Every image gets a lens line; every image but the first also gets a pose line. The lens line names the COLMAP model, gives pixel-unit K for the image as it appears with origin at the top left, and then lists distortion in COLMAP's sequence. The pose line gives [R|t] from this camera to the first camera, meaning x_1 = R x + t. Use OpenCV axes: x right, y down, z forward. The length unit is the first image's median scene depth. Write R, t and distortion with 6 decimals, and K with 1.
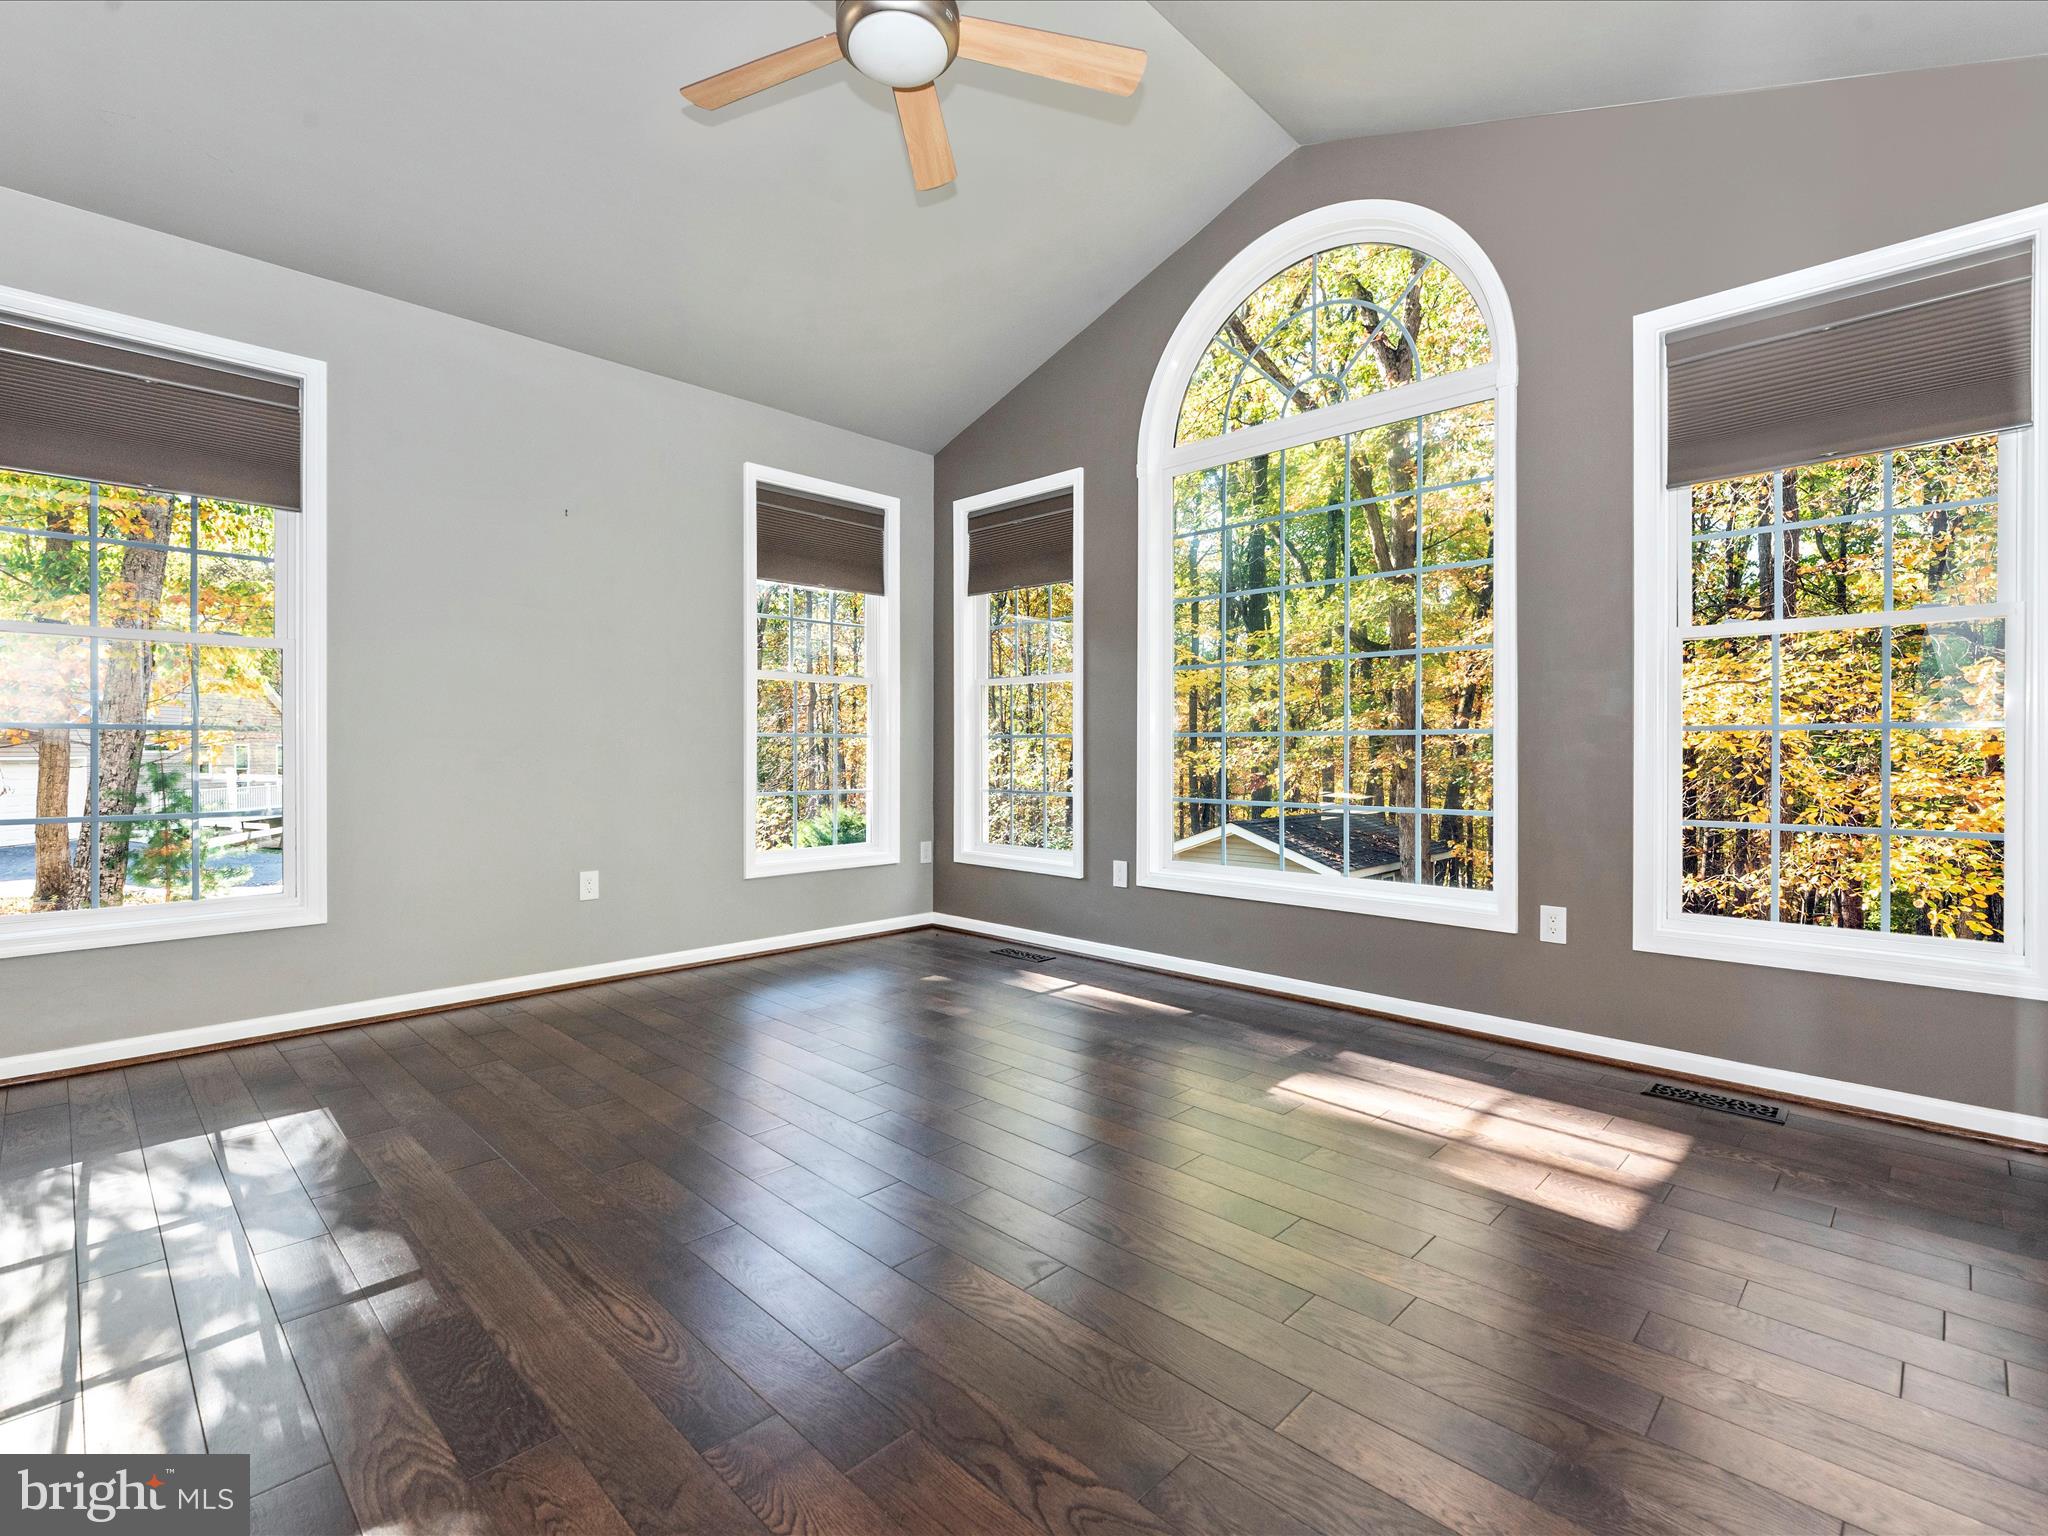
lens RADIAL K [[951.7, 0, 1020.8], [0, 951.7, 765.3], [0, 0, 1]] dist [0.001892, 0.000594]
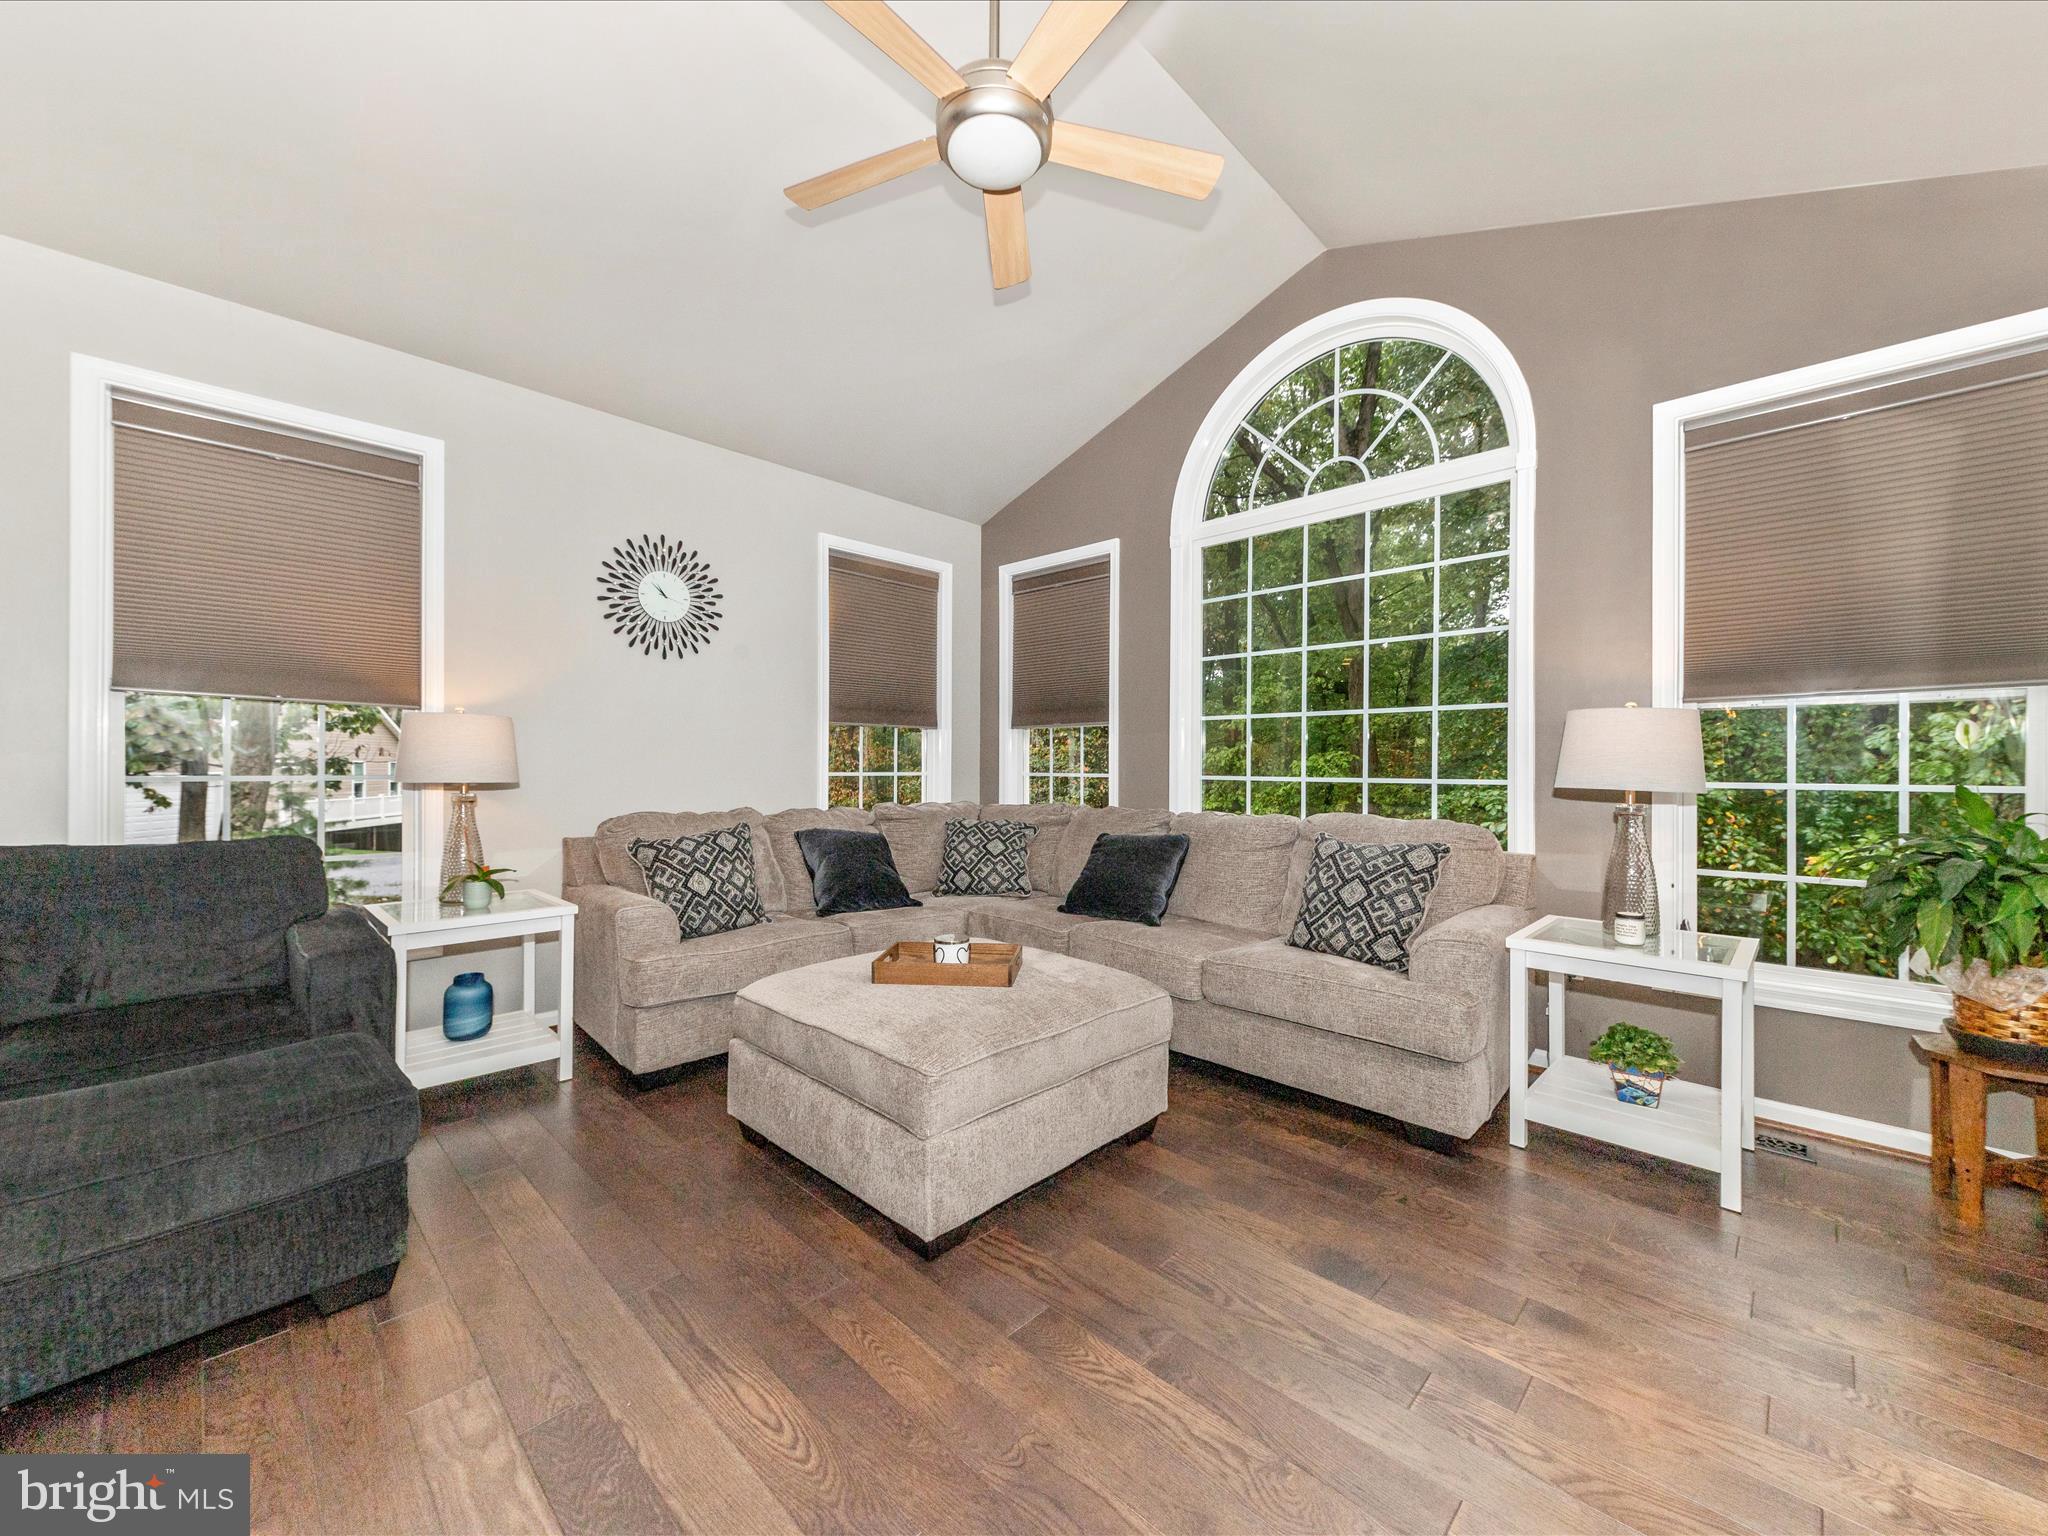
lens RADIAL K [[794.6, 0, 1018.0], [0, 794.6, 770.4], [0, 0, 1]] dist [0.008343, -0.000846]
pose [[0.999984, 0.002536, 0.005094, -0.100656], [-0.002508, 0.999982, -0.005534, -0.057462], [-0.005108, 0.005521, 0.999972, 0.110711]]
